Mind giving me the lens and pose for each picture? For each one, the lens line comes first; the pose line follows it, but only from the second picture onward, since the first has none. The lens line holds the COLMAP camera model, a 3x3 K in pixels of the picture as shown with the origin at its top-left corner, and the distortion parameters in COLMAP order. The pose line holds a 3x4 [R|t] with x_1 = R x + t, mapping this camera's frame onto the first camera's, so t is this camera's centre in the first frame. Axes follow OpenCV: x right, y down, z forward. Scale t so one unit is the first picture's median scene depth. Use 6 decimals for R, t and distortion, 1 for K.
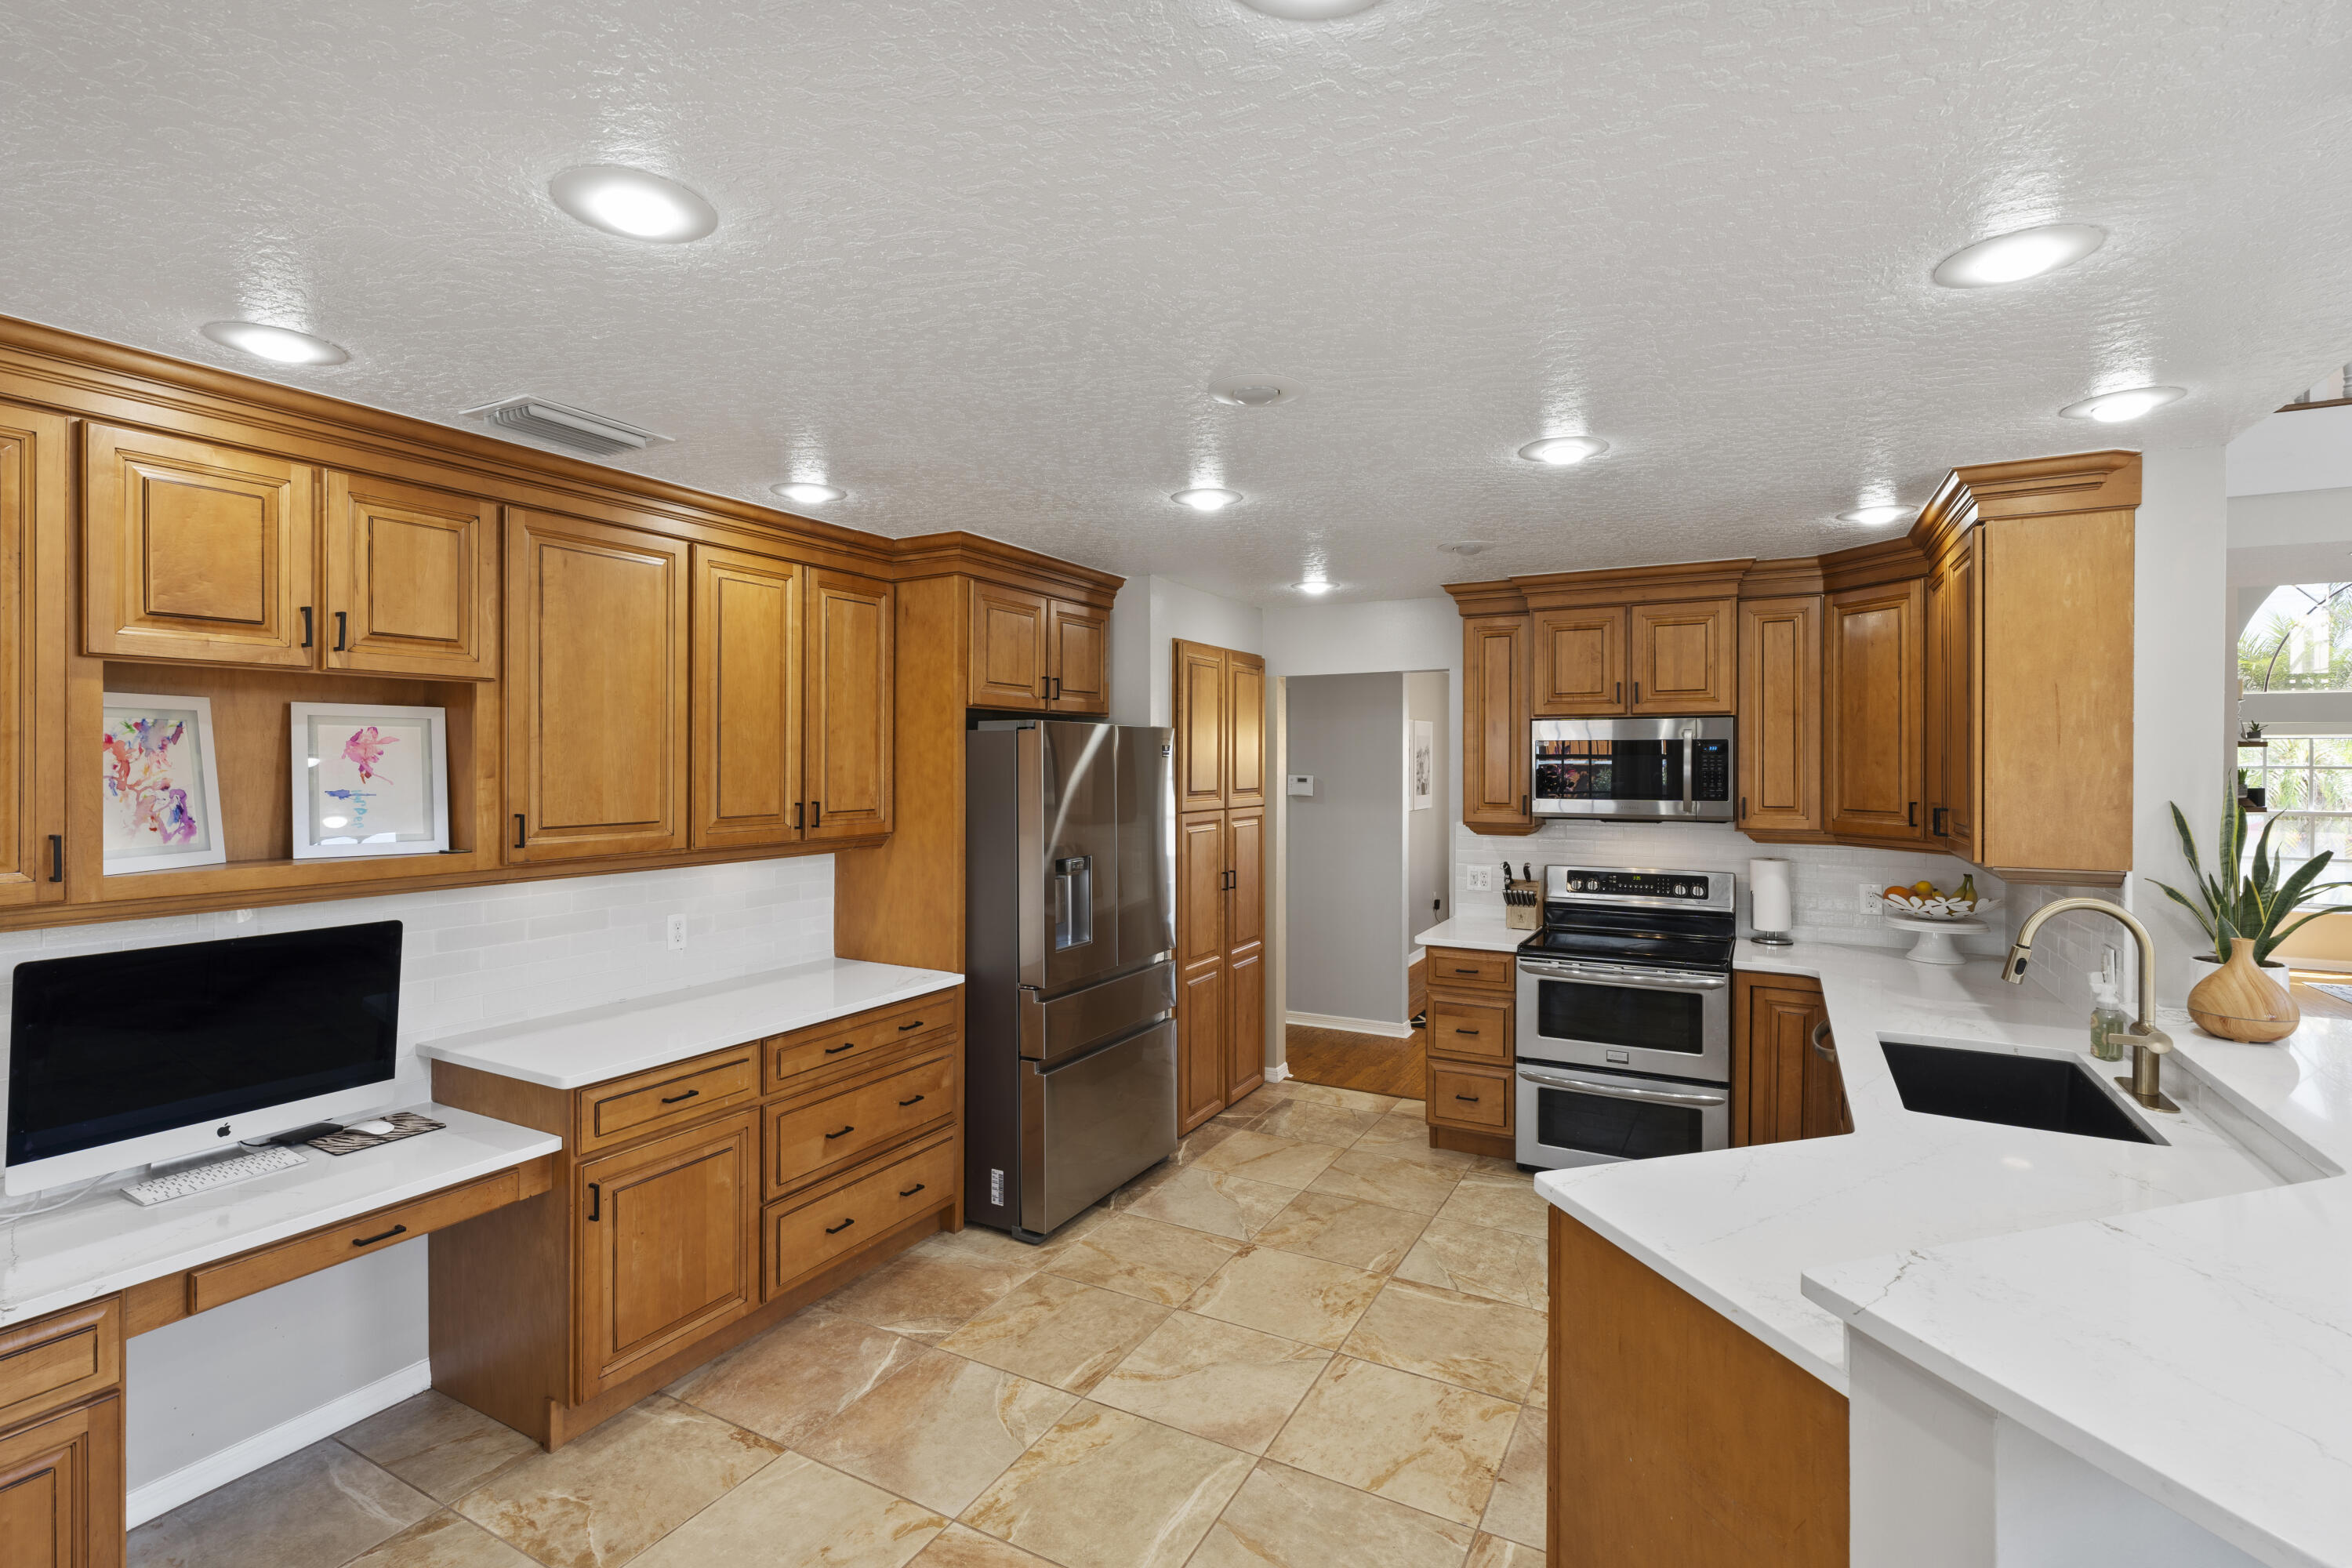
lens RADIAL K [[1070.8, 0, 1204.8], [0, 1070.8, 732.9], [0, 0, 1]] dist [-0.004260, 0.000765]
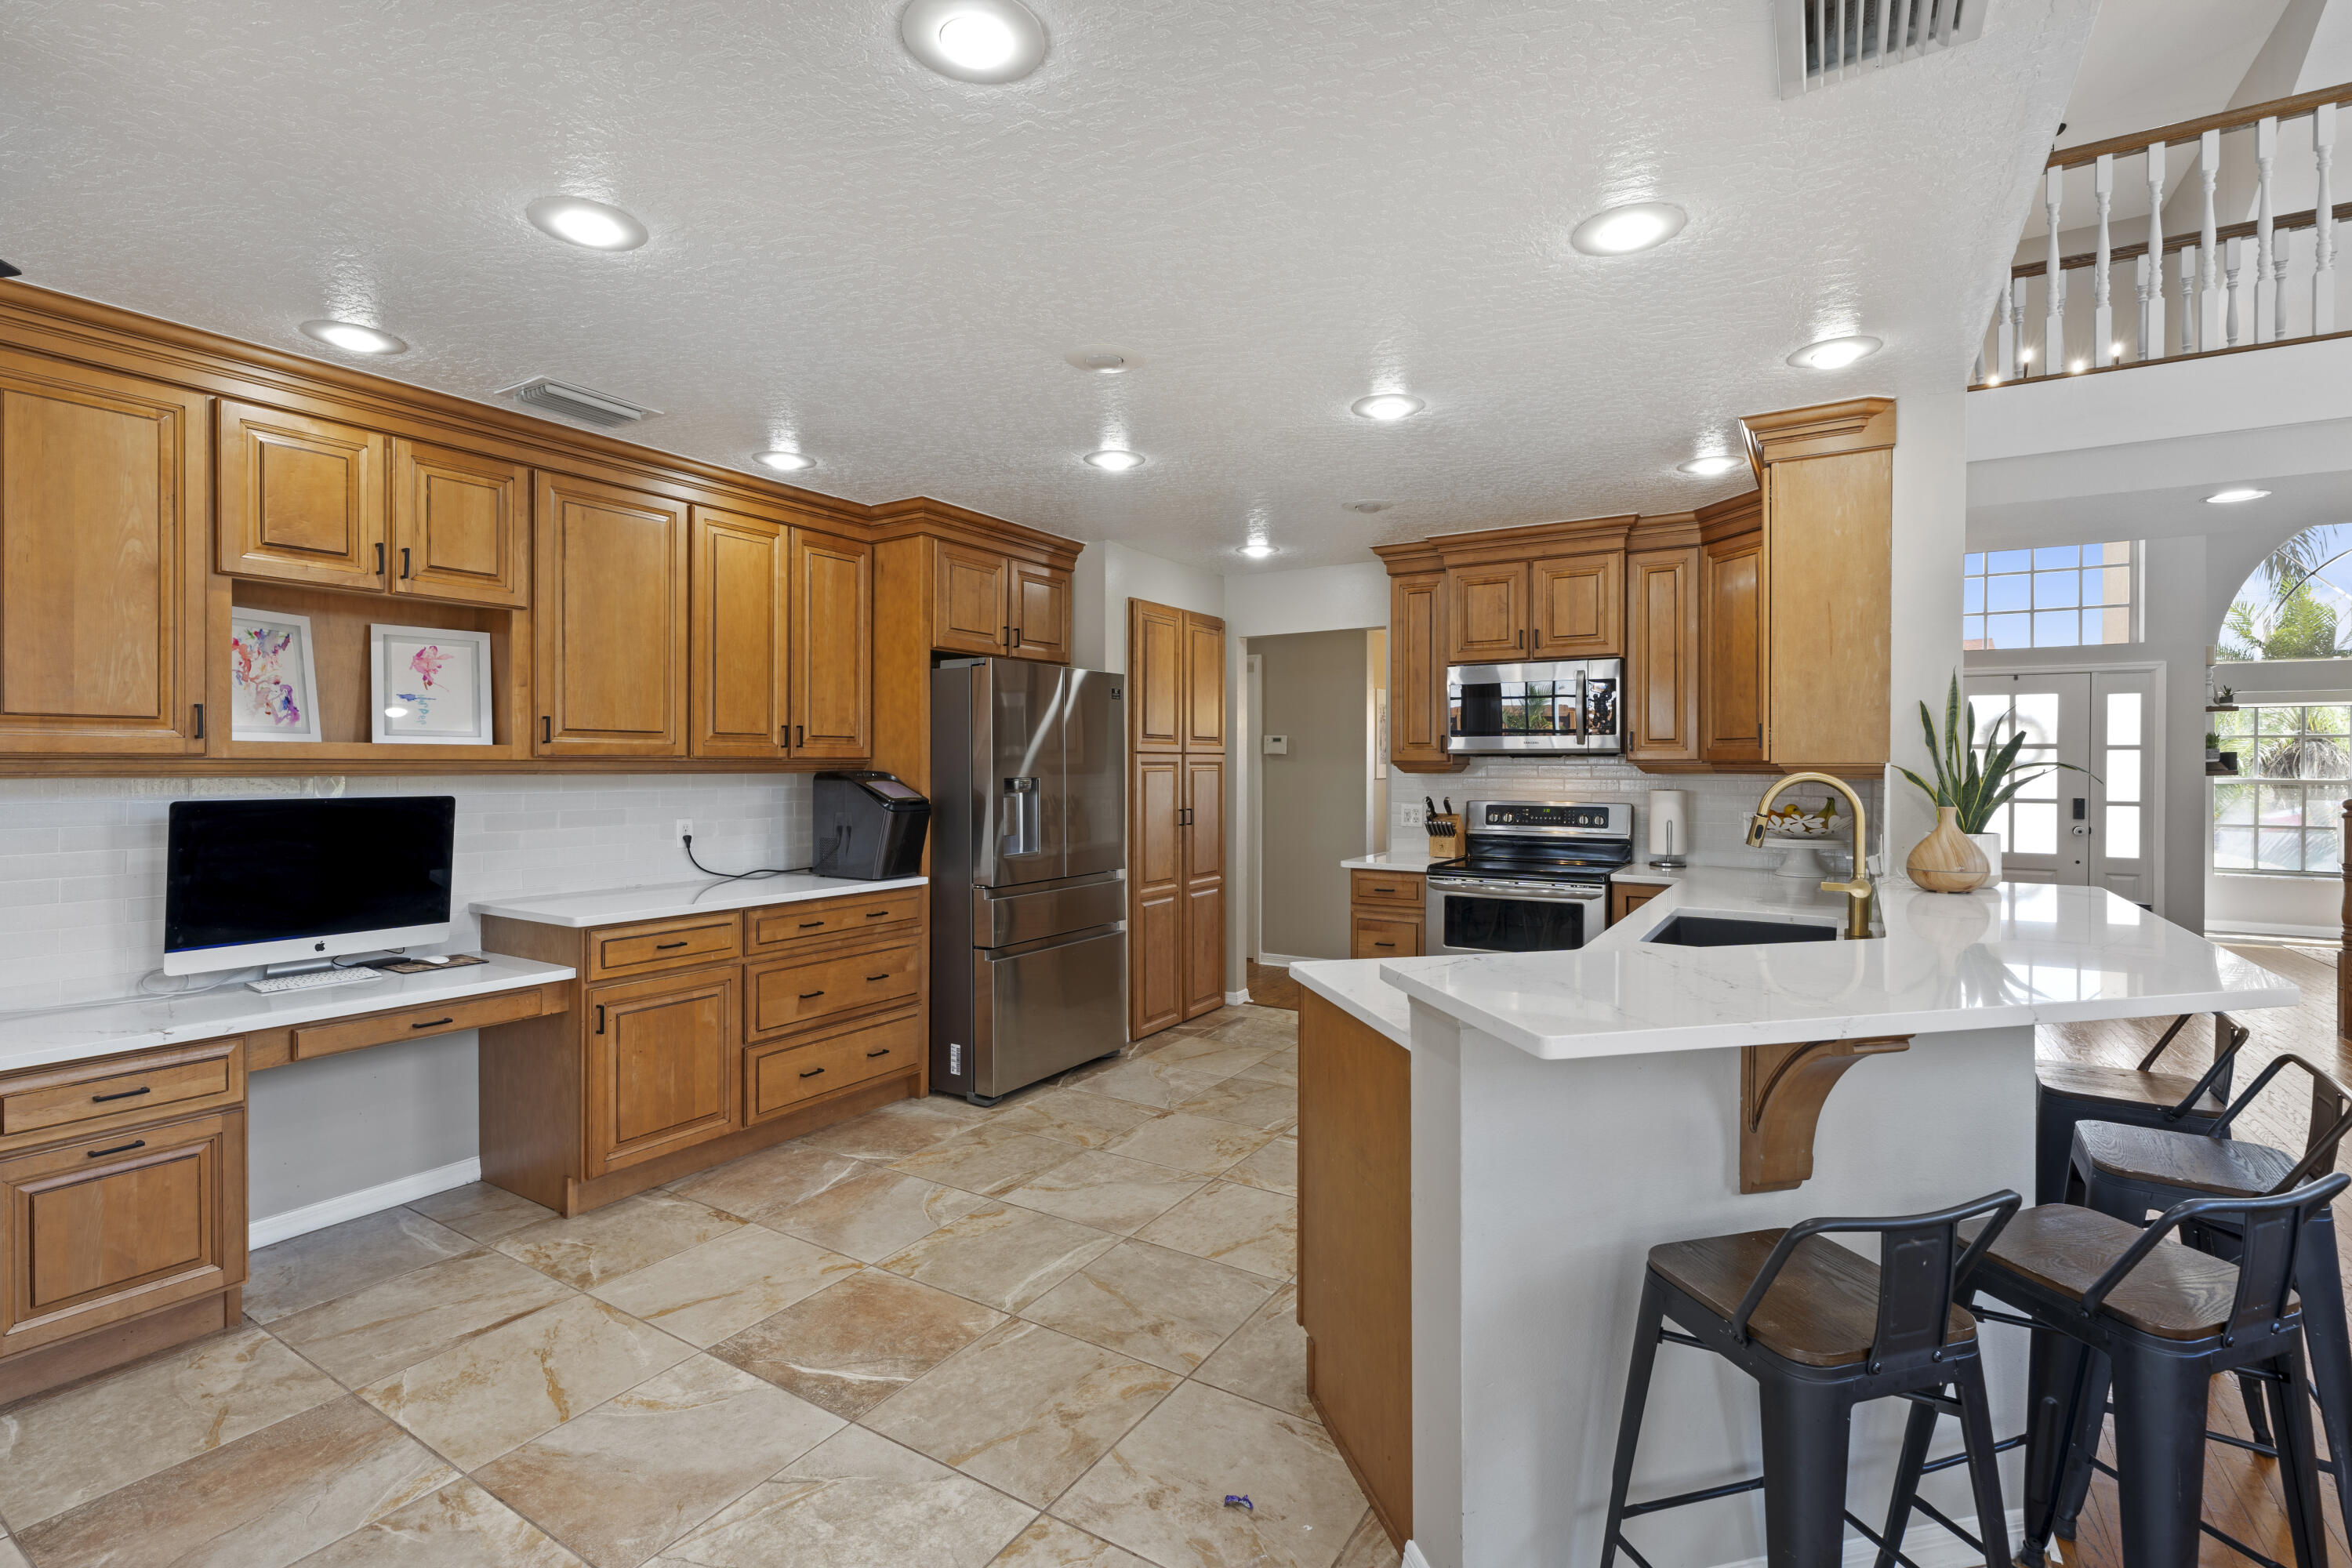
lens RADIAL K [[1070.8, 0, 1206.4], [0, 1070.8, 740.3], [0, 0, 1]] dist [-0.004260, 0.000765]
pose [[0.998097, -0.001345, -0.061646, 0.155876], [0.001390, 0.999999, 0.000690, 0.079133], [0.061645, -0.000775, 0.998098, -0.151046]]
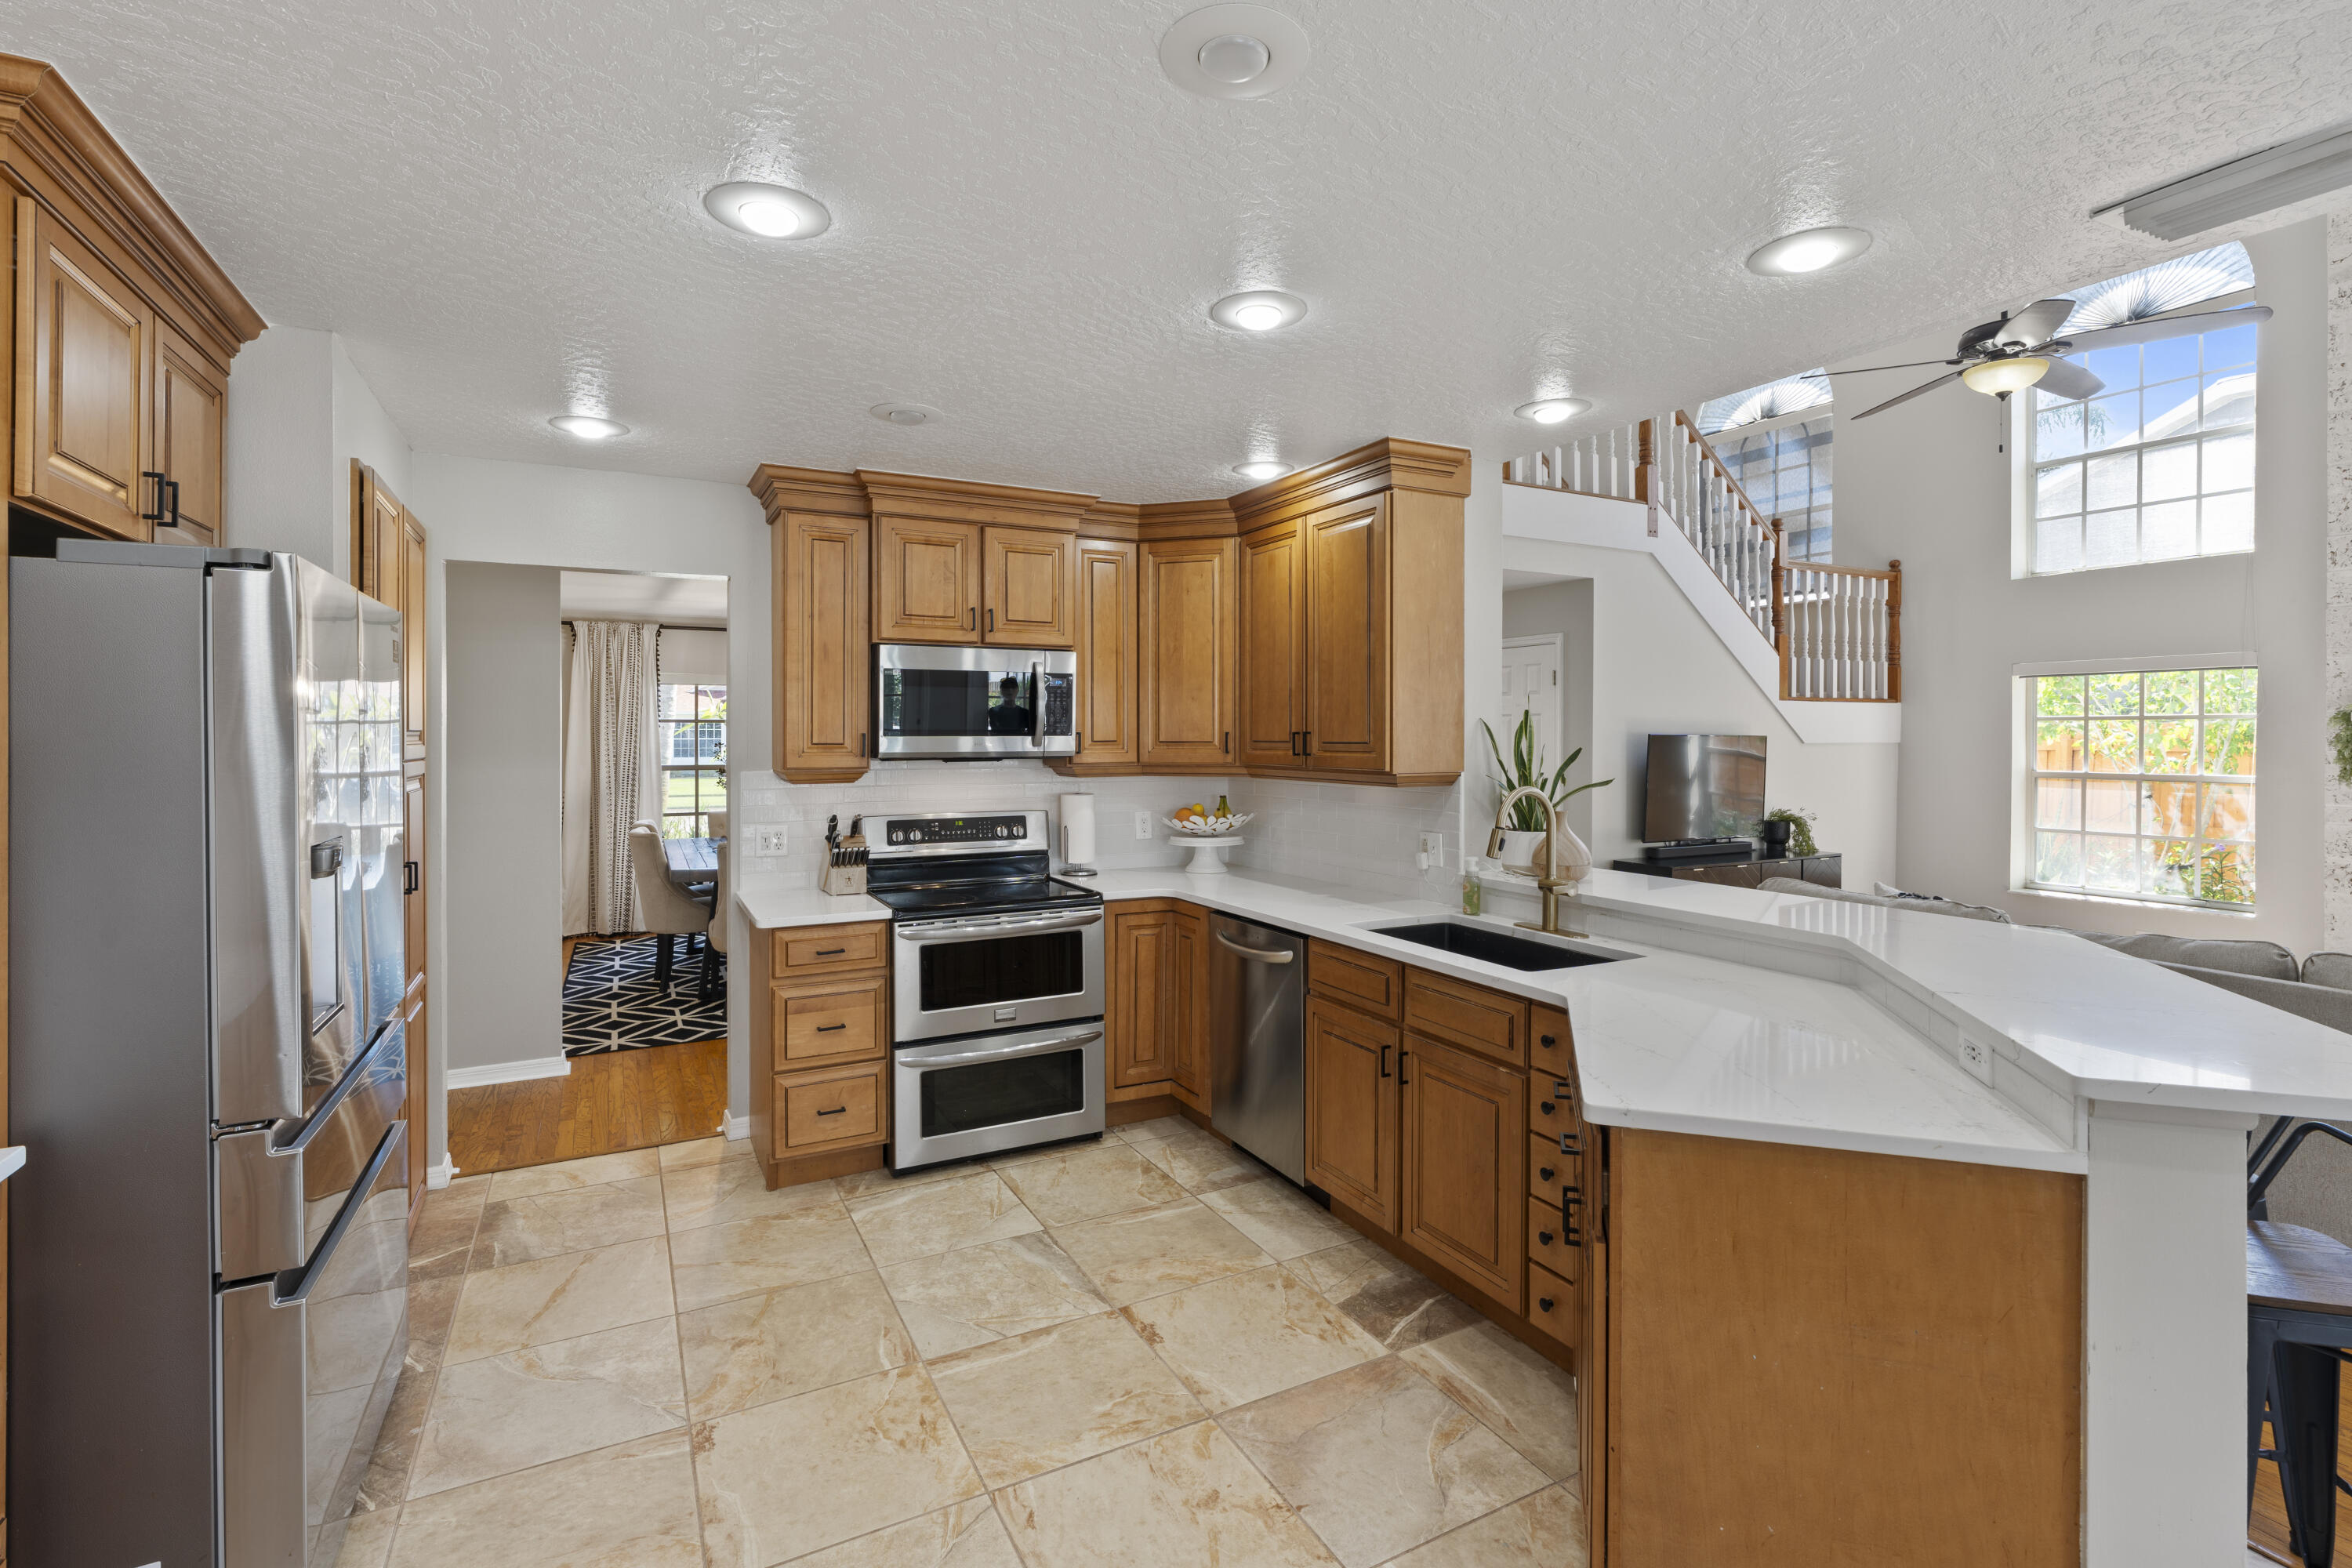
lens RADIAL K [[1070.8, 0, 1147.5], [0, 1070.8, 718.6], [0, 0, 1]] dist [-0.004260, 0.000765]
pose [[0.565728, 0.012486, 0.824497, -0.339264], [-0.019753, 0.999804, -0.001588, 0.055456], [-0.824355, -0.015388, 0.565863, 0.434392]]
